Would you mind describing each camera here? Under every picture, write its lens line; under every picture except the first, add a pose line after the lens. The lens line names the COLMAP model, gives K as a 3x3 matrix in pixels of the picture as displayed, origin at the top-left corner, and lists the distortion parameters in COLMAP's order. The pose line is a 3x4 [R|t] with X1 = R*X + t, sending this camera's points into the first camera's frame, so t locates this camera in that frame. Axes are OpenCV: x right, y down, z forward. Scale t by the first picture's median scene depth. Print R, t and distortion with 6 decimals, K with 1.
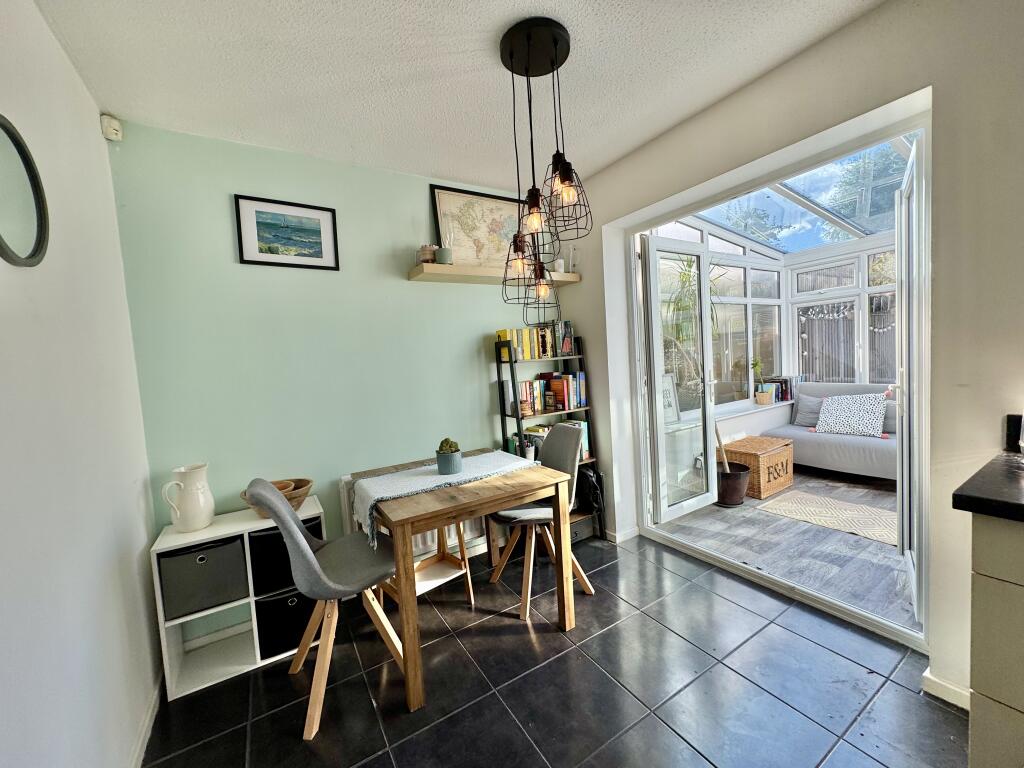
lens RADIAL K [[407.5, 0, 510.3], [0, 407.5, 384.0], [0, 0, 1]] dist [-0.000313, 0.000019]
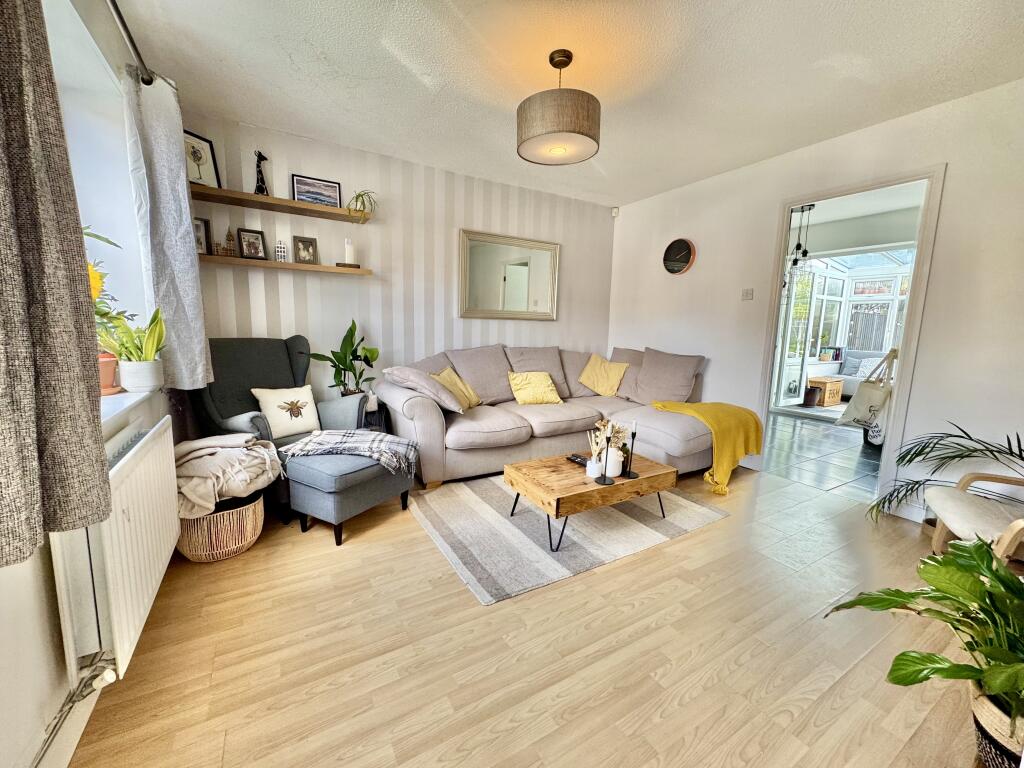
lens RADIAL K [[407.5, 0, 510.3], [0, 407.5, 384.0], [0, 0, 1]] dist [-0.000313, 0.000019]
pose [[0.995569, 0.093605, -0.008954, -0.626173], [-0.092653, 0.992757, 0.076473, 0.133207], [0.016047, -0.075305, 0.997031, -0.678197]]
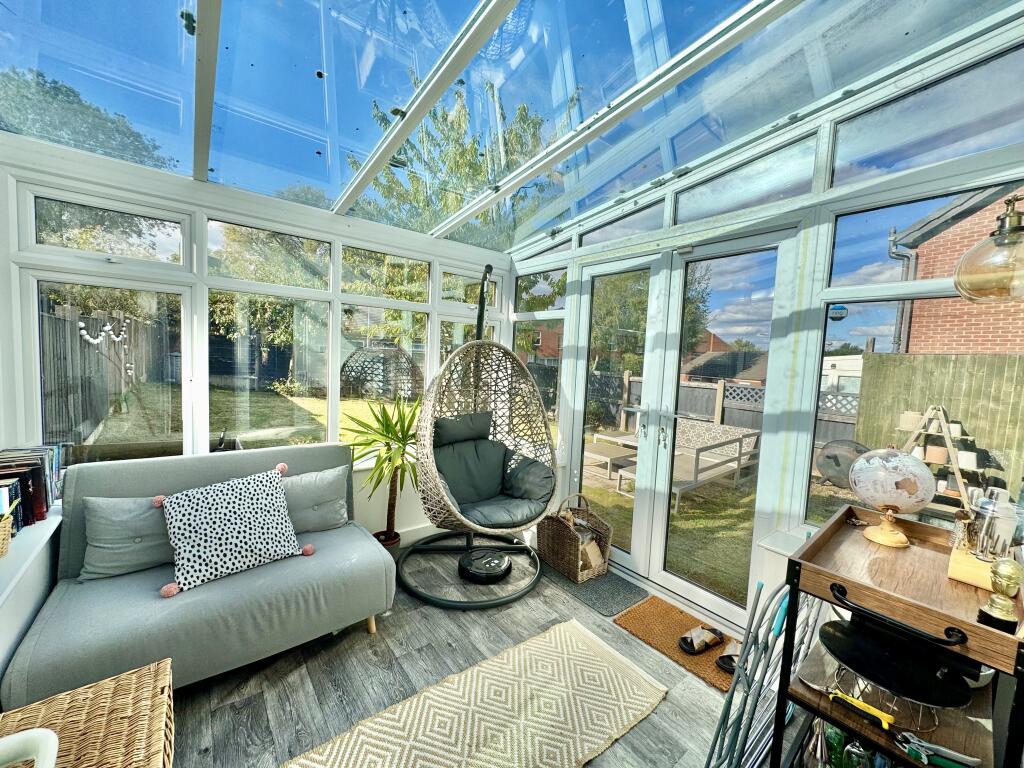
lens RADIAL K [[407.5, 0, 510.3], [0, 407.5, 384.0], [0, 0, 1]] dist [-0.000313, 0.000019]
pose [[-0.121703, -0.011443, 0.992501, 0.260691], [0.023363, 0.999623, 0.014390, -0.081034], [-0.992292, 0.024939, -0.121390, 0.622655]]
